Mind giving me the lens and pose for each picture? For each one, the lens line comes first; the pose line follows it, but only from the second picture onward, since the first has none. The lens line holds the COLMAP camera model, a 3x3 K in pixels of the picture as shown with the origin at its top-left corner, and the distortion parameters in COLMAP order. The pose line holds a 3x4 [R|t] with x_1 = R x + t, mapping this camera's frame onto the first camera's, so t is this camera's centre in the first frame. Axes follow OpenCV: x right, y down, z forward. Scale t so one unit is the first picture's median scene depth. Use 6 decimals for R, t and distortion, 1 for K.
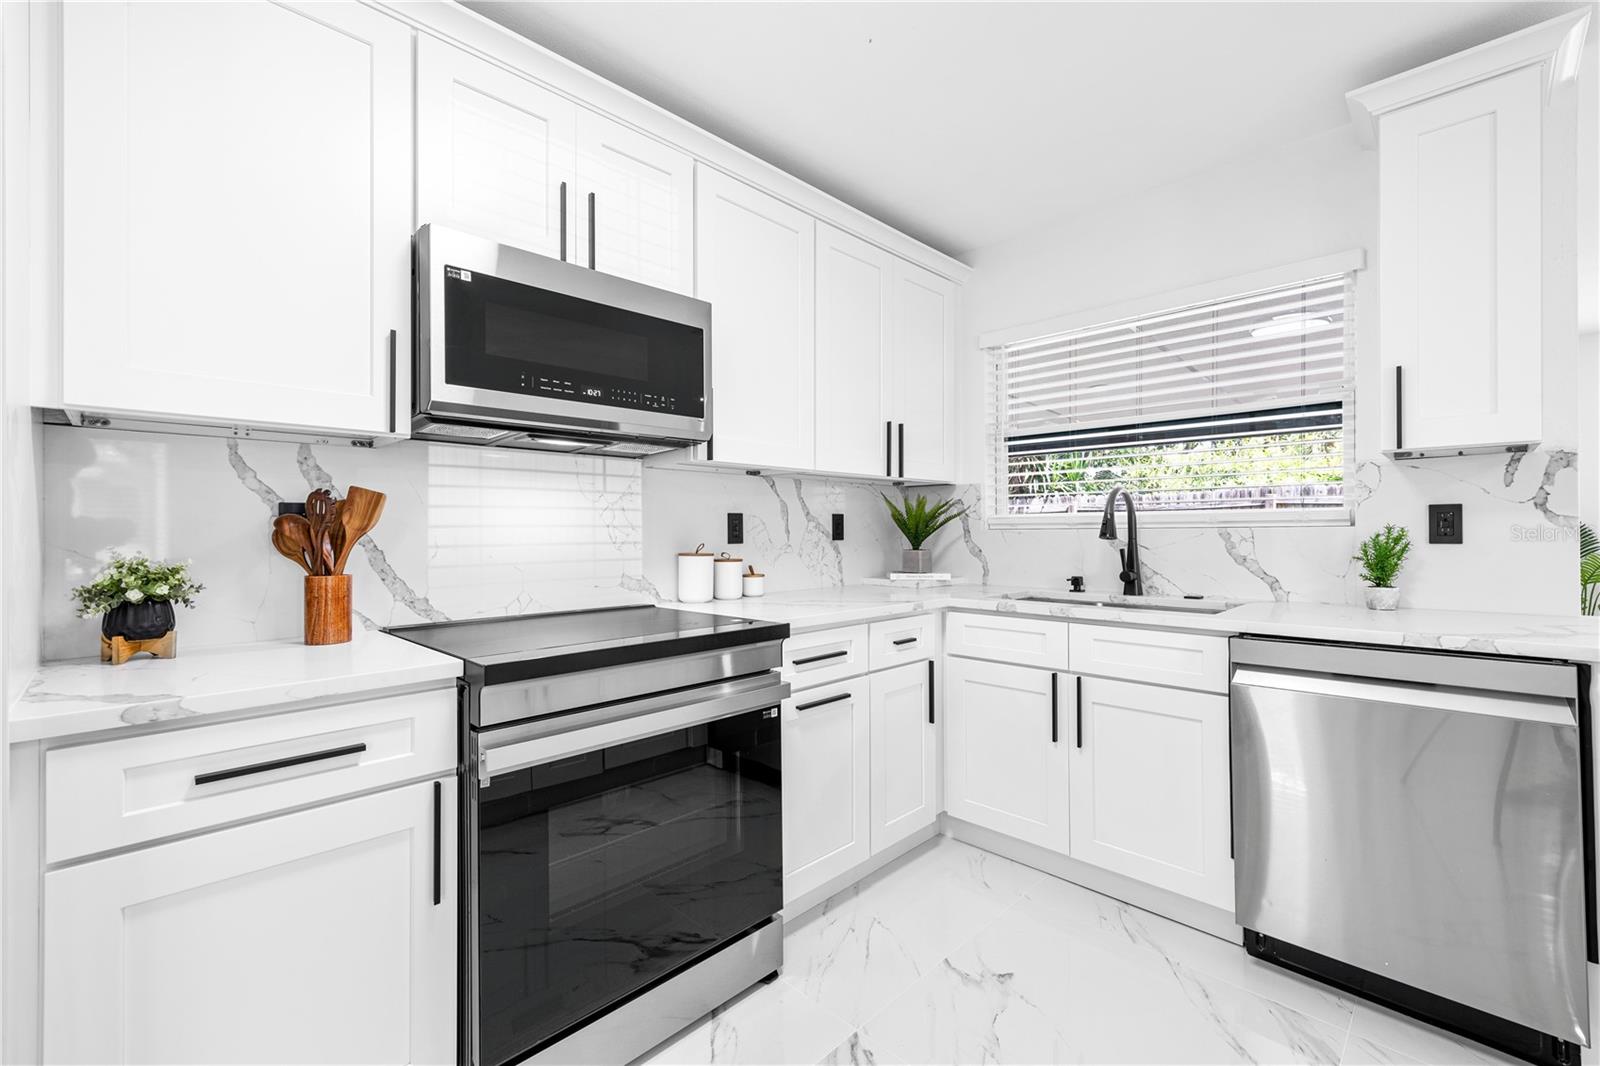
lens RADIAL K [[680.9, 0, 797.6], [0, 680.9, 530.0], [0, 0, 1]] dist [-0.000334, -0.000111]
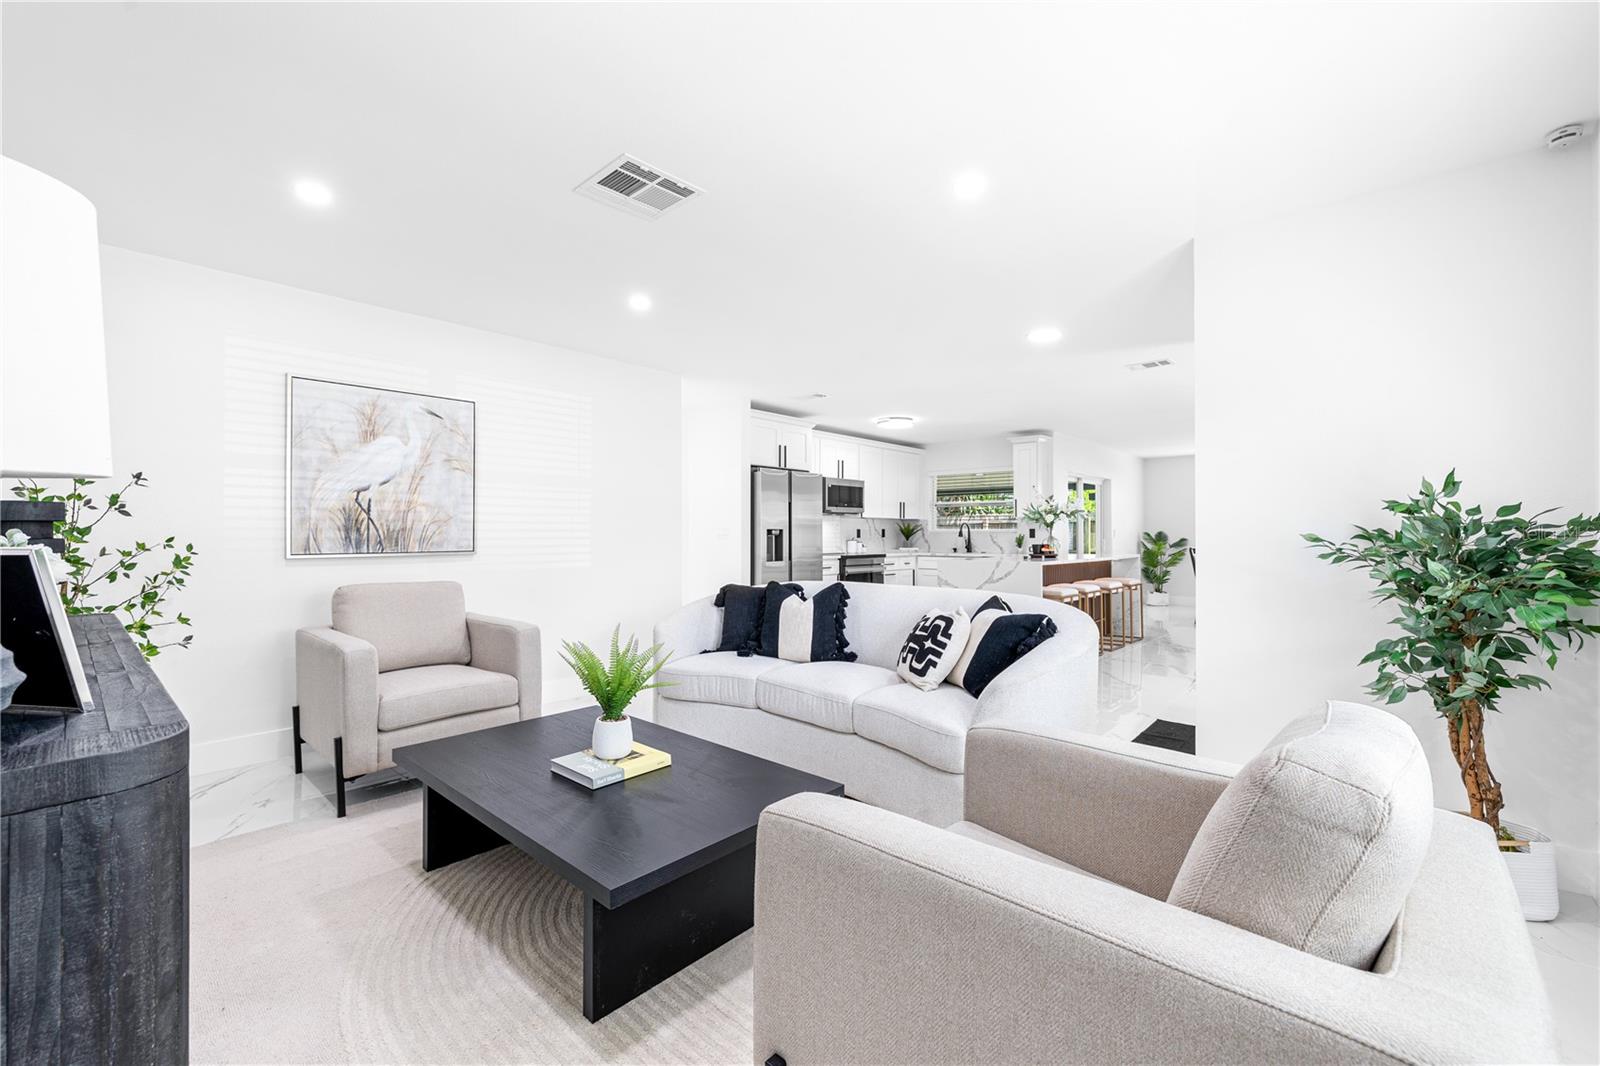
lens RADIAL K [[672.0, 0, 795.6], [0, 672.0, 528.8], [0, 0, 1]] dist [-0.000683, 0.000108]
pose [[0.998323, 0.005901, 0.057585, -0.687552], [-0.005506, 0.999960, -0.007014, -0.000564], [-0.057624, 0.006685, 0.998316, -2.737594]]
